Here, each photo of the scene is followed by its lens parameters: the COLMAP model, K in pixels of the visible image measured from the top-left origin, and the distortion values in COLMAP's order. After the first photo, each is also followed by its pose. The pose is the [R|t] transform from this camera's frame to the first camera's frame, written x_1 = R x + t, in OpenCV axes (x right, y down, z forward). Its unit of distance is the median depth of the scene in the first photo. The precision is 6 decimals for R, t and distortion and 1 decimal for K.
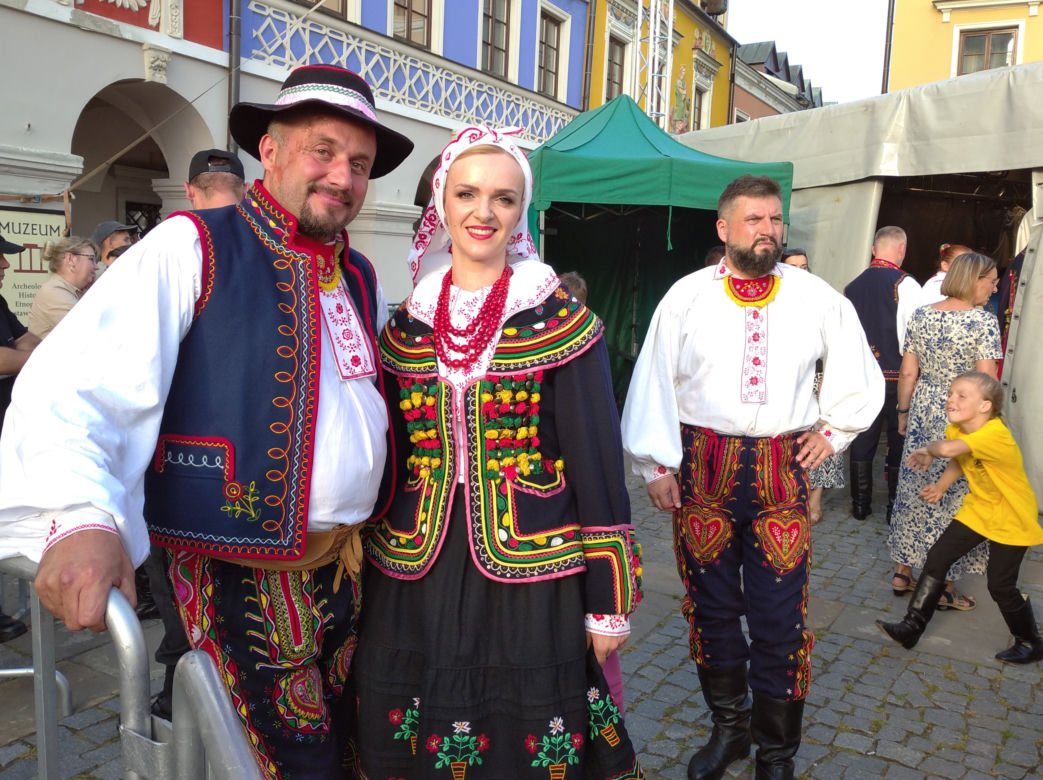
lens RADIAL K [[953.4, 0, 519.5], [0, 953.4, 350.9], [0, 0, 1]] dist [0.066531, -0.110561]
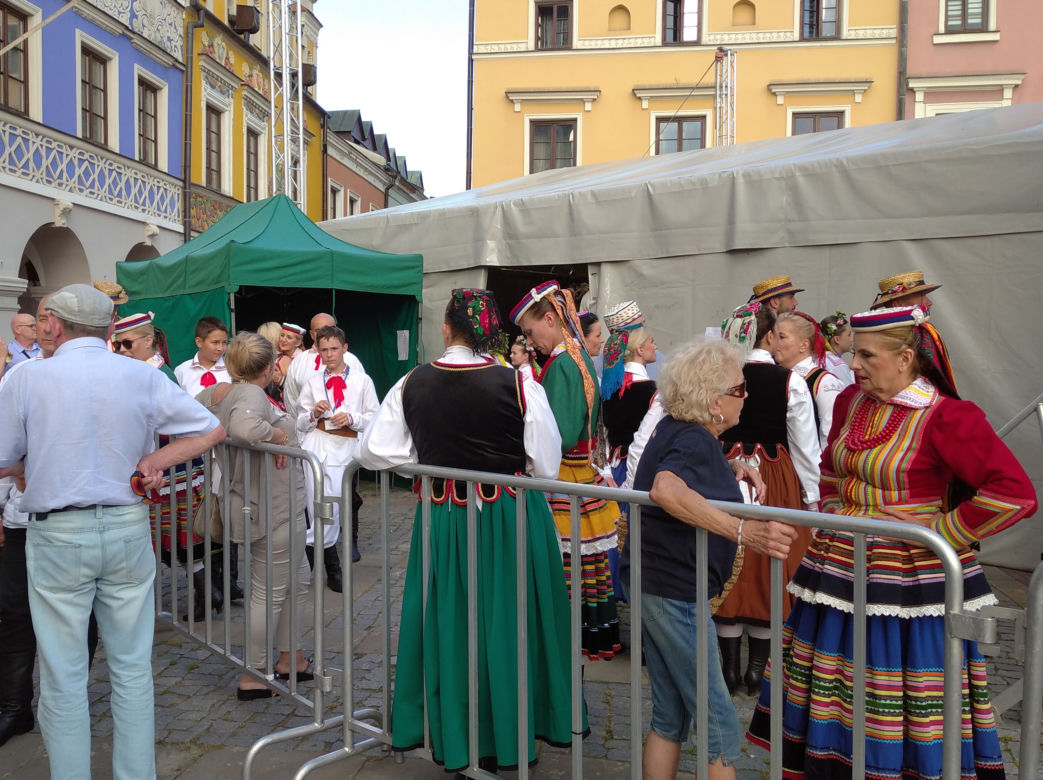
lens RADIAL K [[1136.0, 0, 493.6], [0, 1136.0, 392.0], [0, 0, 1]] dist [0.108998, -0.177729]
pose [[0.924858, -0.038109, 0.378399, -0.112801], [0.052956, 0.998178, -0.028905, 0.019151], [-0.376608, 0.046771, 0.925191, -0.232478]]
